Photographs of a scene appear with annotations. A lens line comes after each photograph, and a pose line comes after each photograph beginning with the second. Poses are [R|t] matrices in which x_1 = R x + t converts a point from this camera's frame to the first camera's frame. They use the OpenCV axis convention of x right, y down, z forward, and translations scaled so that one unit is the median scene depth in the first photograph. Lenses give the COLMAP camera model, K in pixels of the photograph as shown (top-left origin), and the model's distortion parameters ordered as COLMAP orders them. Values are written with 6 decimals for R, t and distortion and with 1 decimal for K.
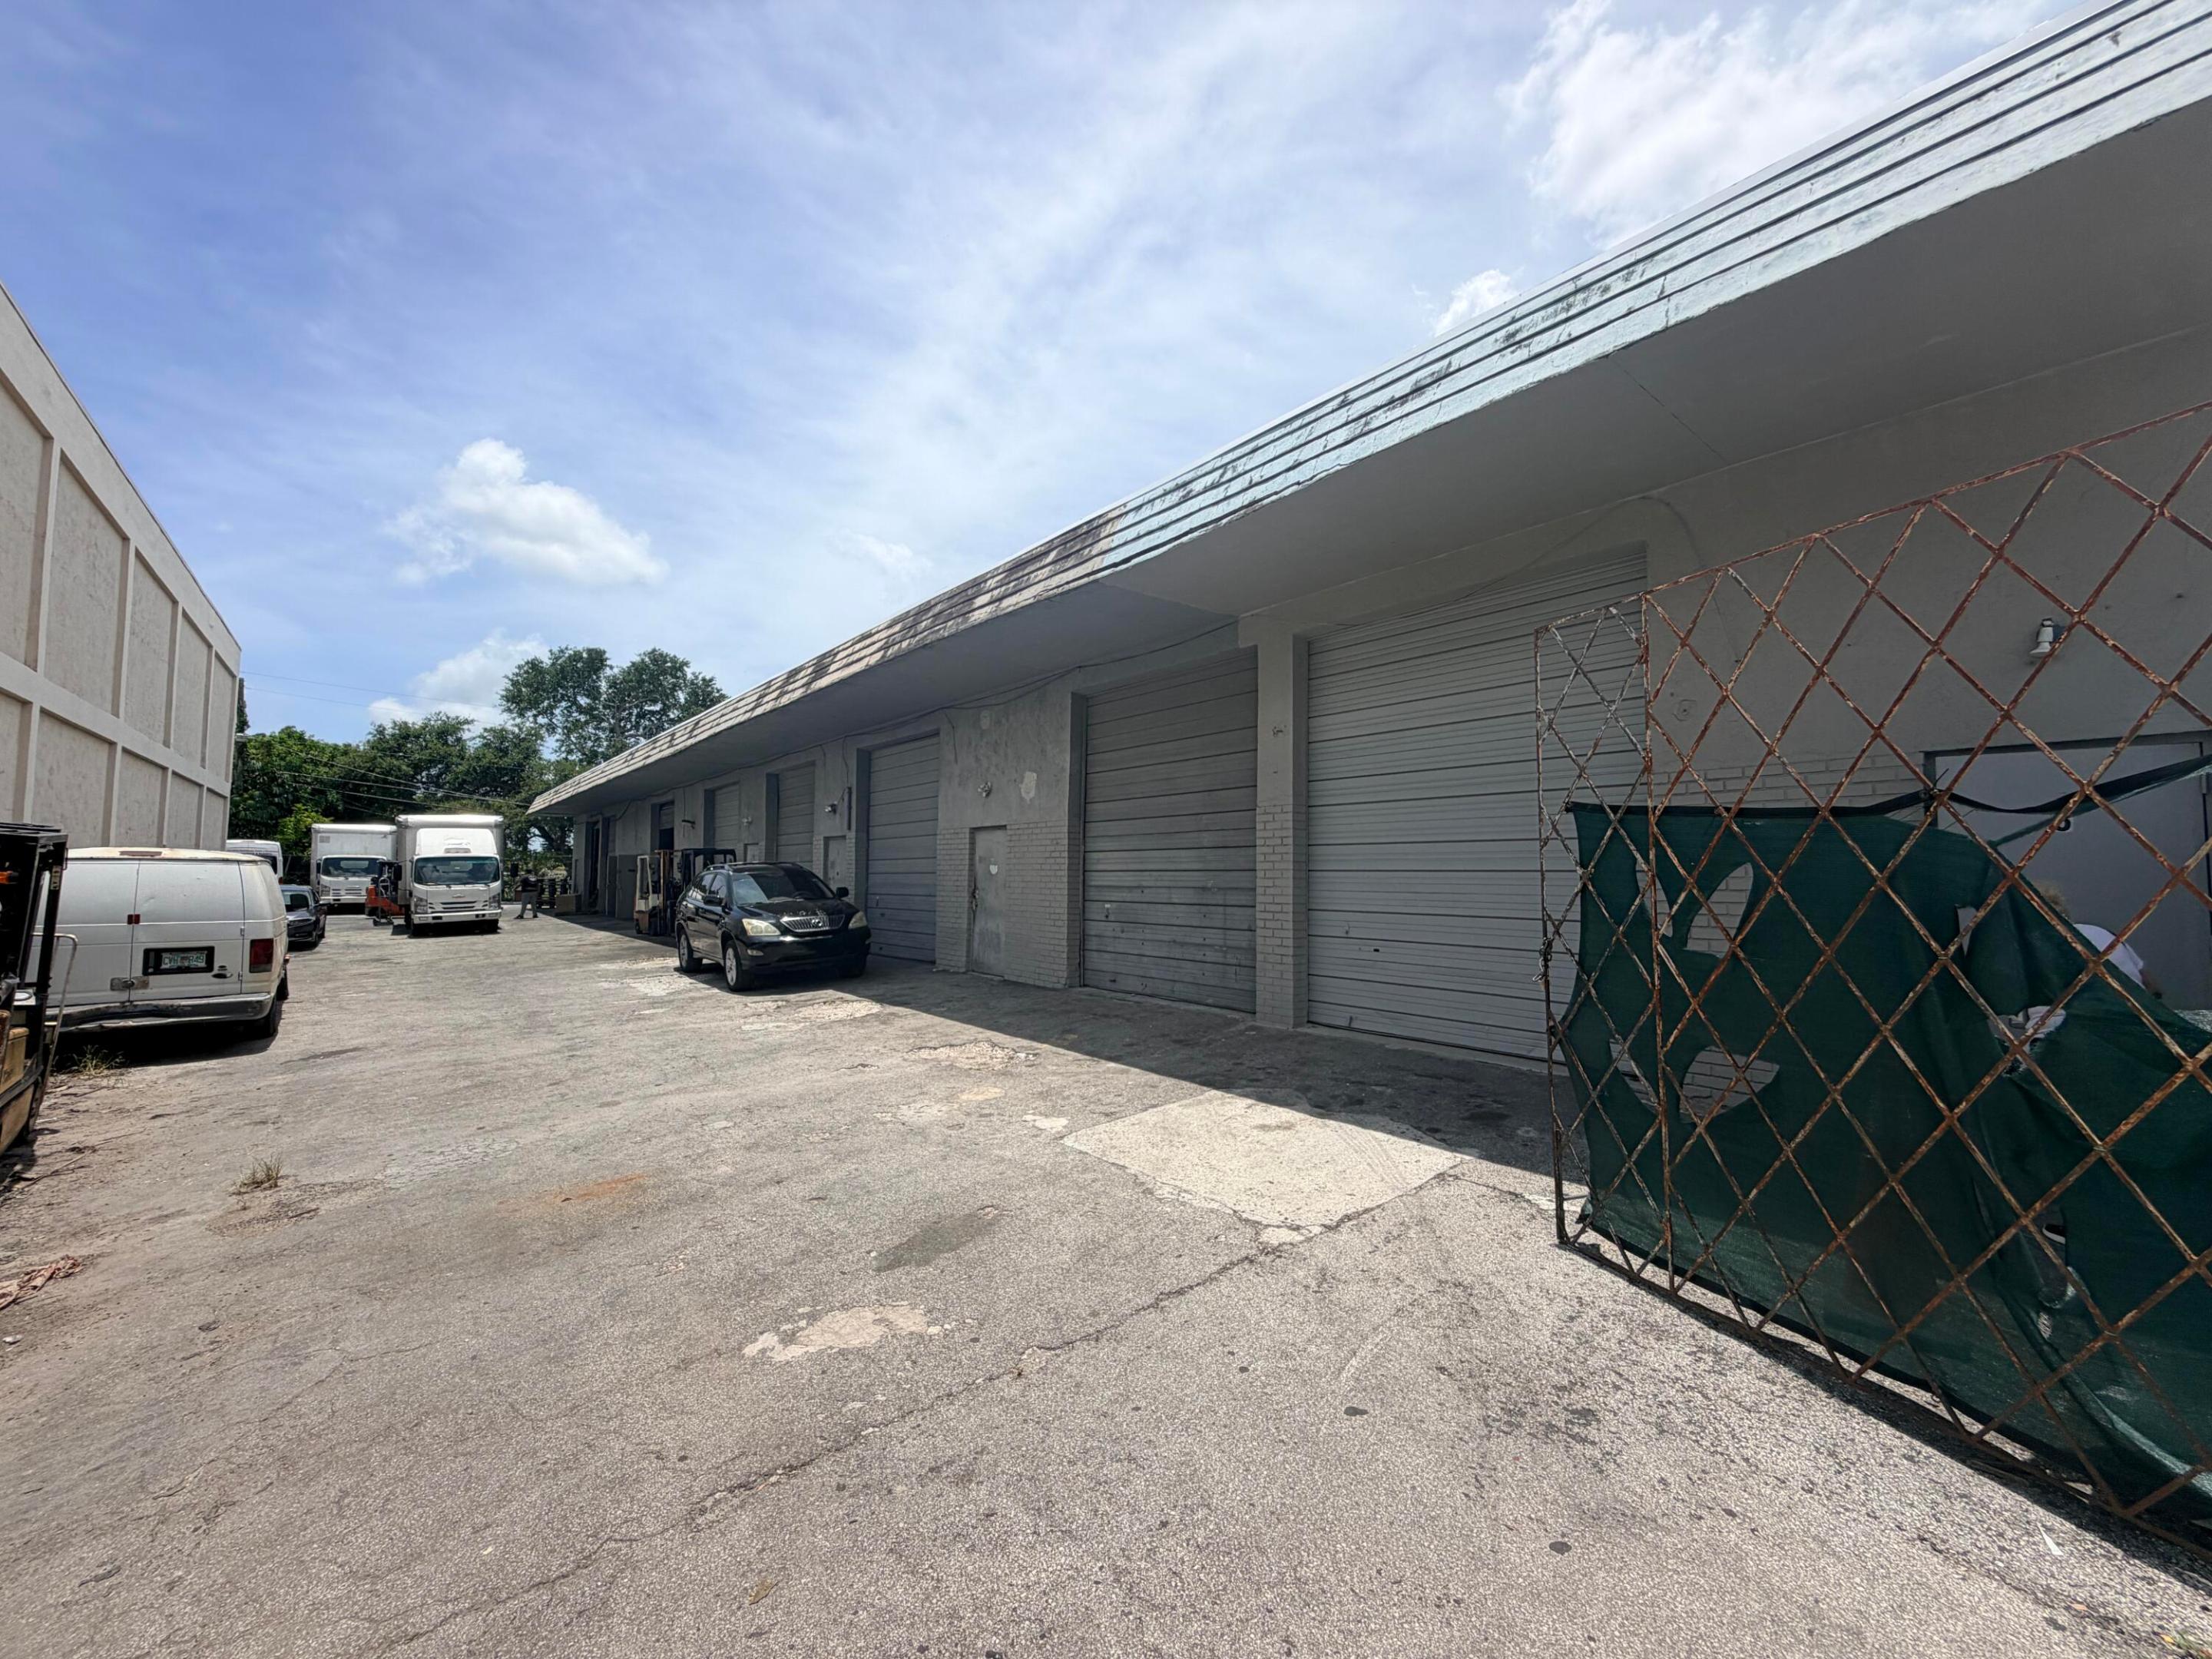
lens RADIAL K [[882.6, 0, 1098.7], [0, 882.6, 833.8], [0, 0, 1]] dist [0.002220, -0.000050]
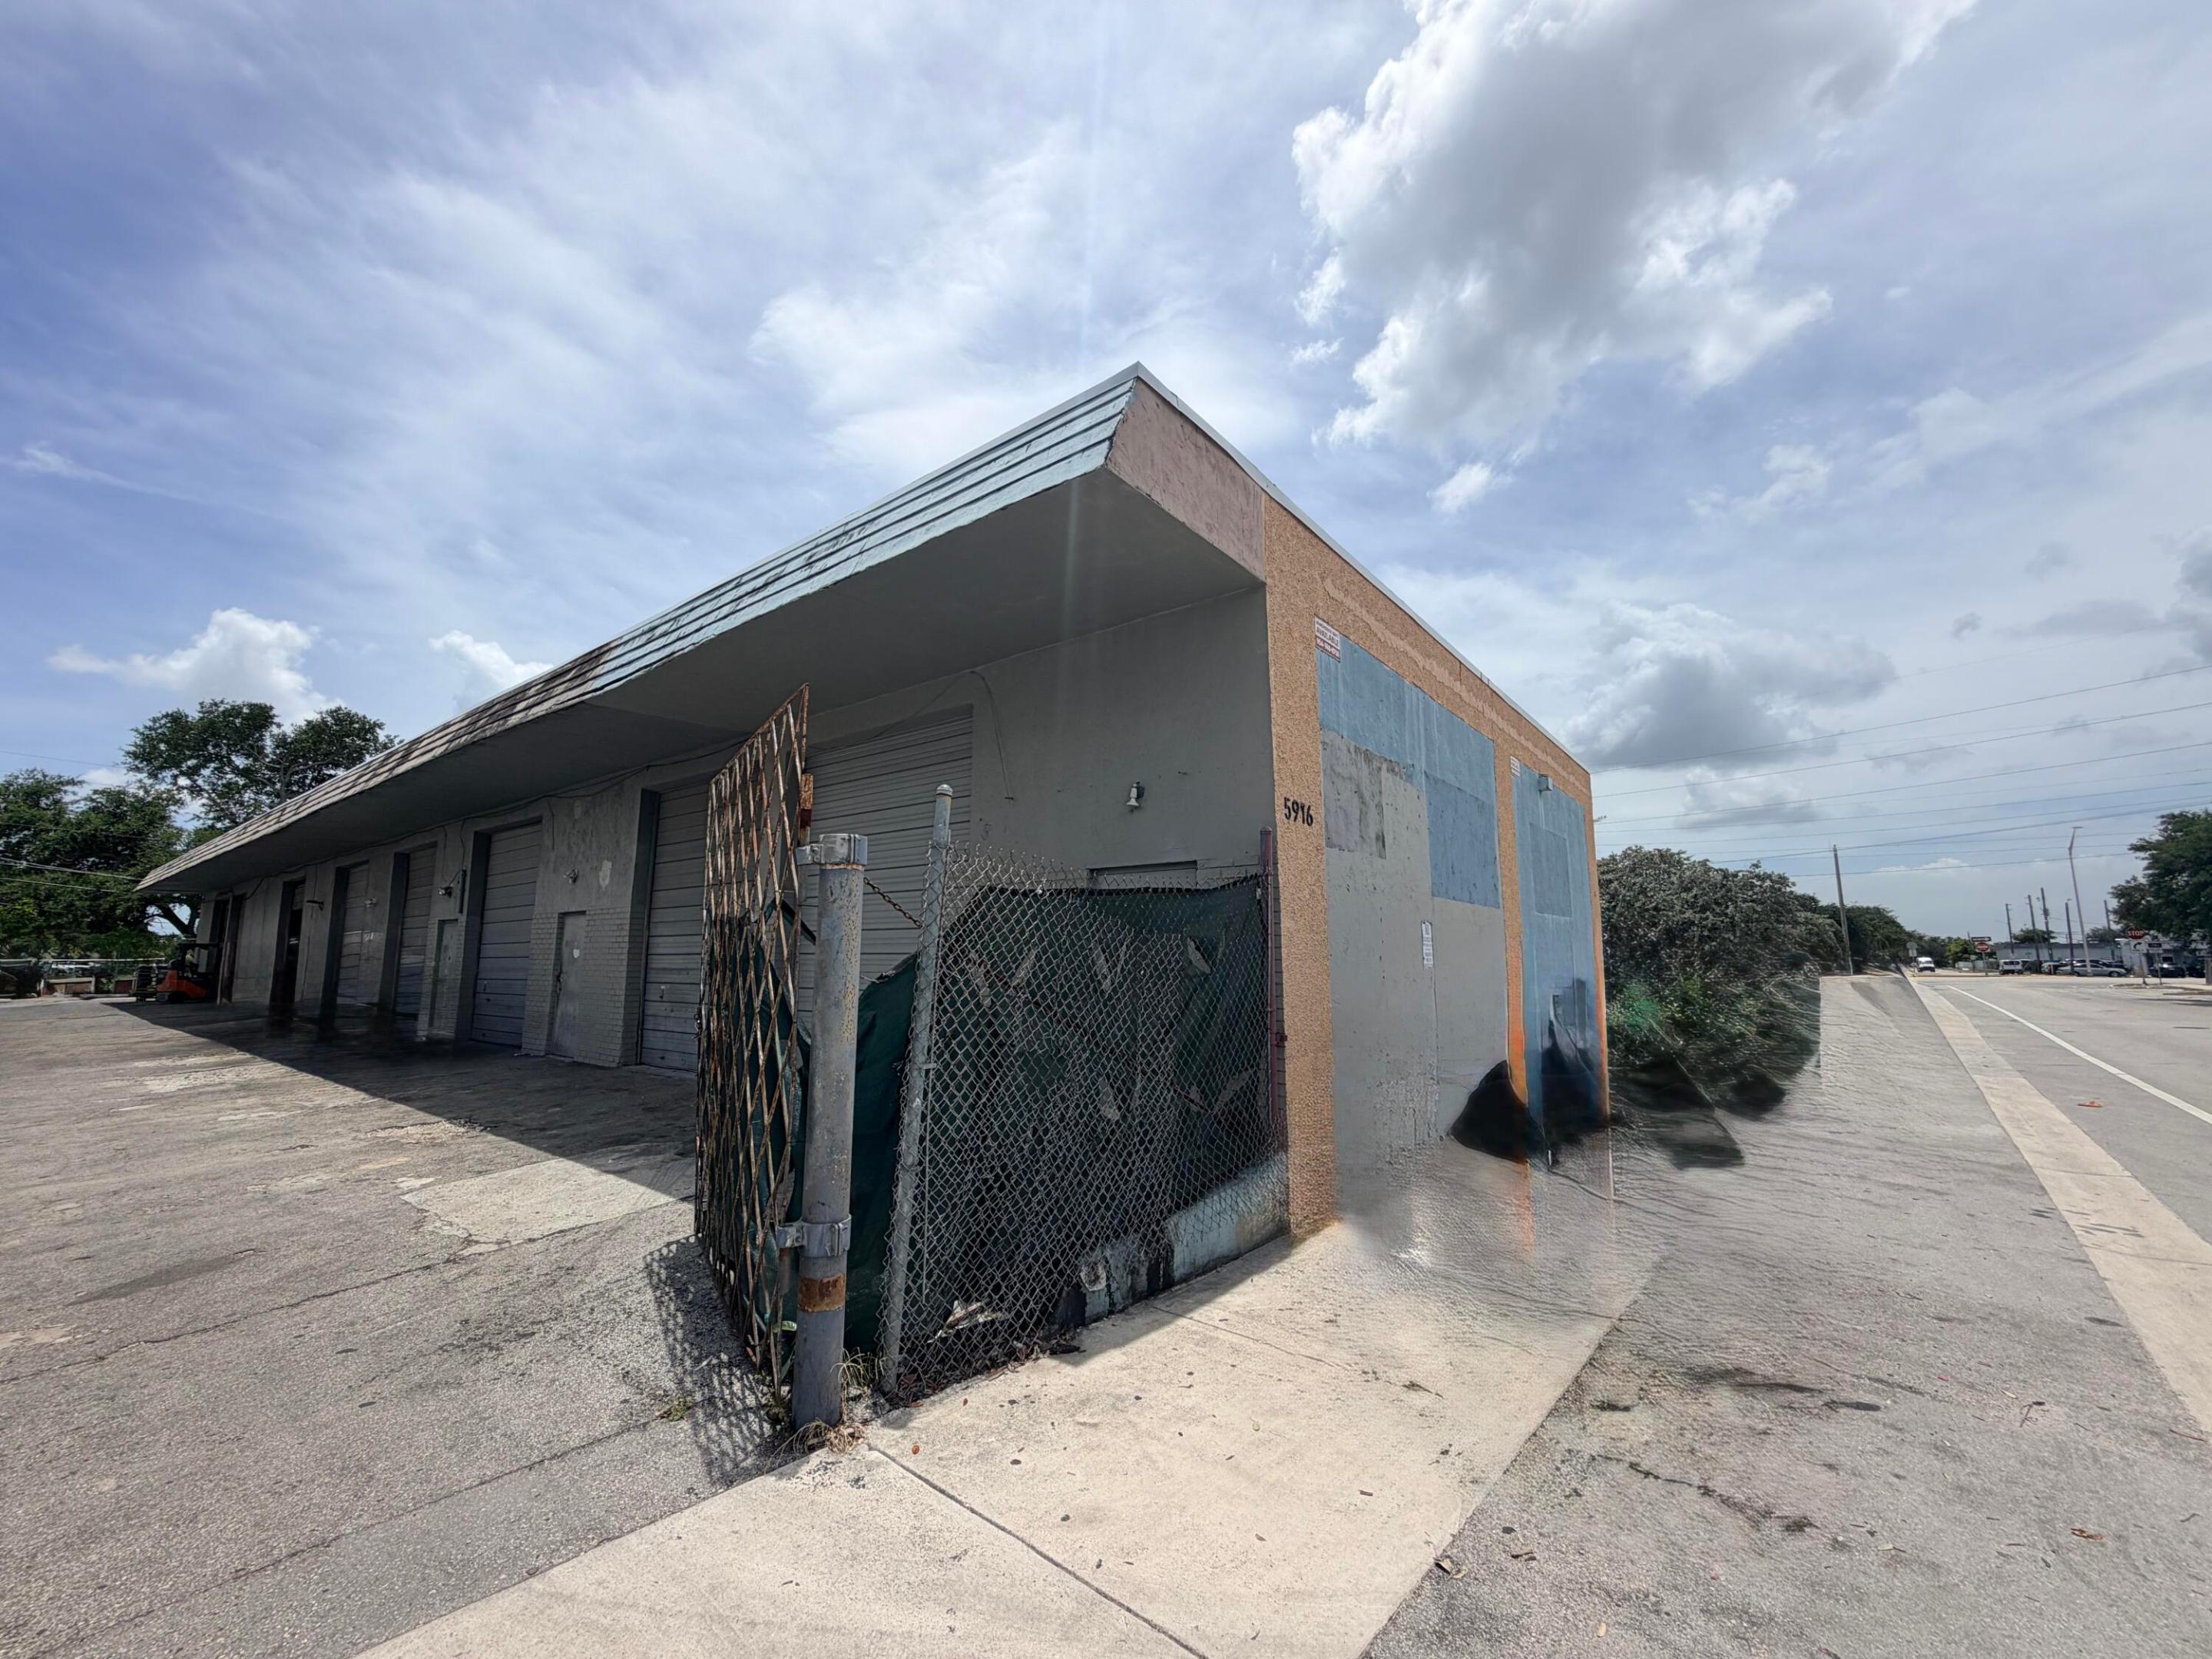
lens RADIAL K [[882.6, 0, 1098.7], [0, 882.6, 833.8], [0, 0, 1]] dist [0.002220, -0.000050]
pose [[0.976060, 0.019808, 0.216597, 0.271443], [-0.000920, 0.996212, -0.086957, -0.010650], [-0.217499, 0.084675, 0.972381, -0.166530]]
